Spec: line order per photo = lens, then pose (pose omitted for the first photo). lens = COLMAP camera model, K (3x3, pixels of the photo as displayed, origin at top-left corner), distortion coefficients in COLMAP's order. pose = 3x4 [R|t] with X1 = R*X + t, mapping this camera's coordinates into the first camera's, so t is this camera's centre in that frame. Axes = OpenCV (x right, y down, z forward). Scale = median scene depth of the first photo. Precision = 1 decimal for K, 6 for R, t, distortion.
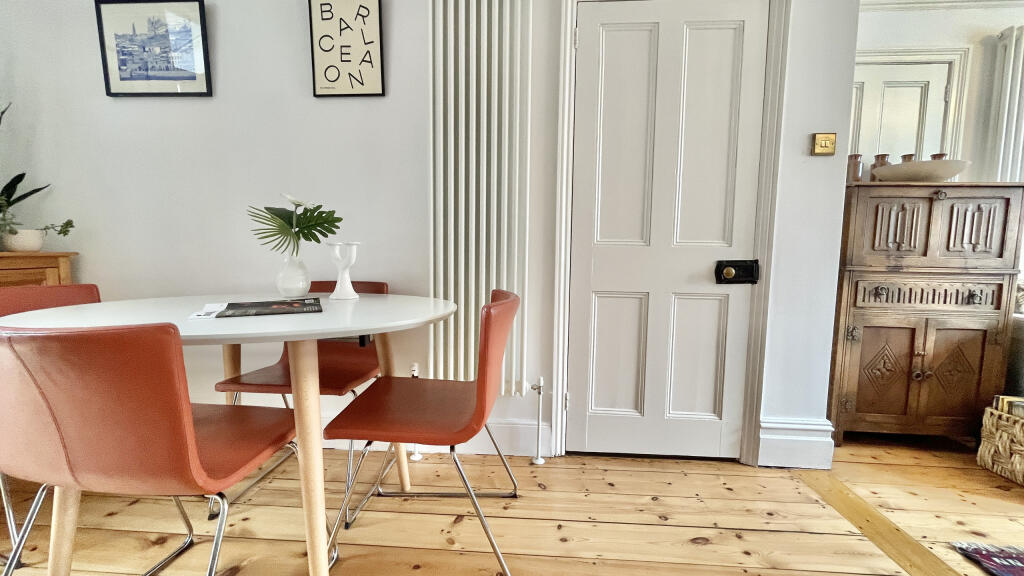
lens RADIAL K [[414.2, 0, 517.0], [0, 414.2, 288.8], [0, 0, 1]] dist [-0.003494, -0.000343]
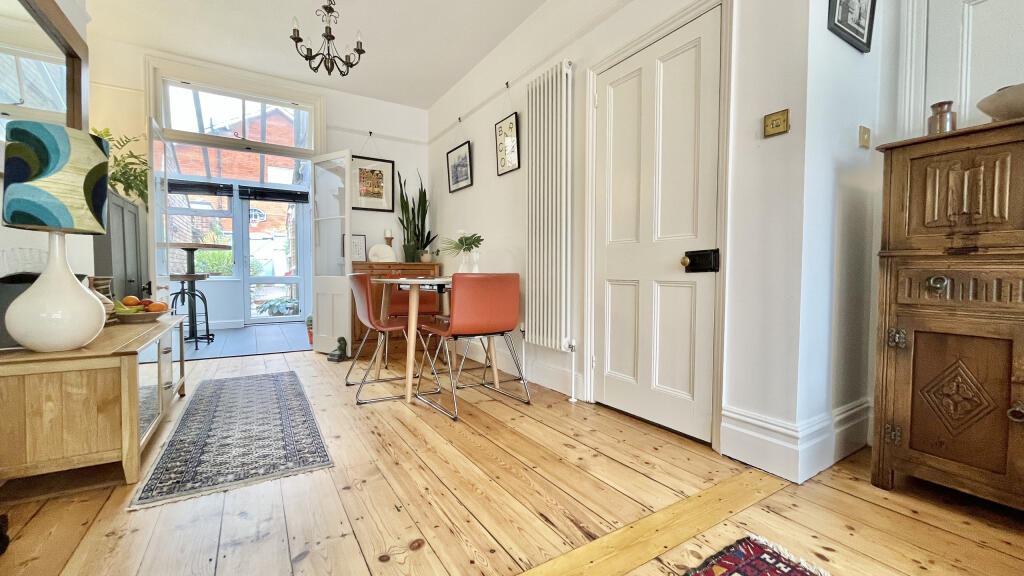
lens RADIAL K [[414.2, 0, 508.9], [0, 414.2, 288.8], [0, 0, 1]] dist [-0.003494, -0.000343]
pose [[0.587266, 0.020446, -0.809136, 1.085584], [-0.065851, 0.997574, -0.022587, 0.086224], [0.806711, 0.066547, 0.587188, -0.029750]]
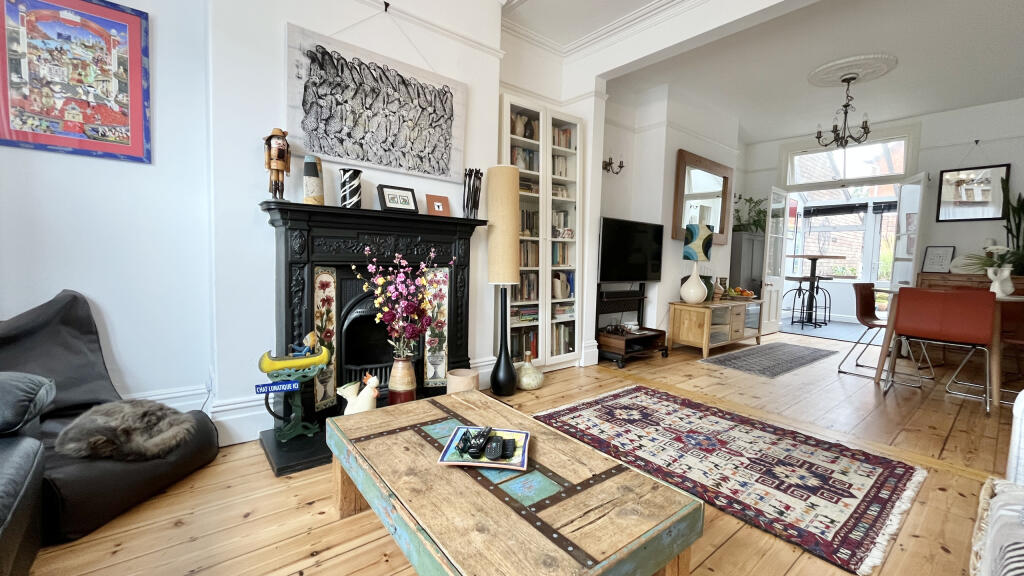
lens RADIAL K [[414.2, 0, 507.7], [0, 414.2, 287.0], [0, 0, 1]] dist [-0.003494, -0.000343]
pose [[-0.729580, 0.011576, -0.683798, 2.244297], [-0.098470, 0.987660, 0.121784, -0.024235], [0.676769, 0.156185, -0.719437, 0.699349]]
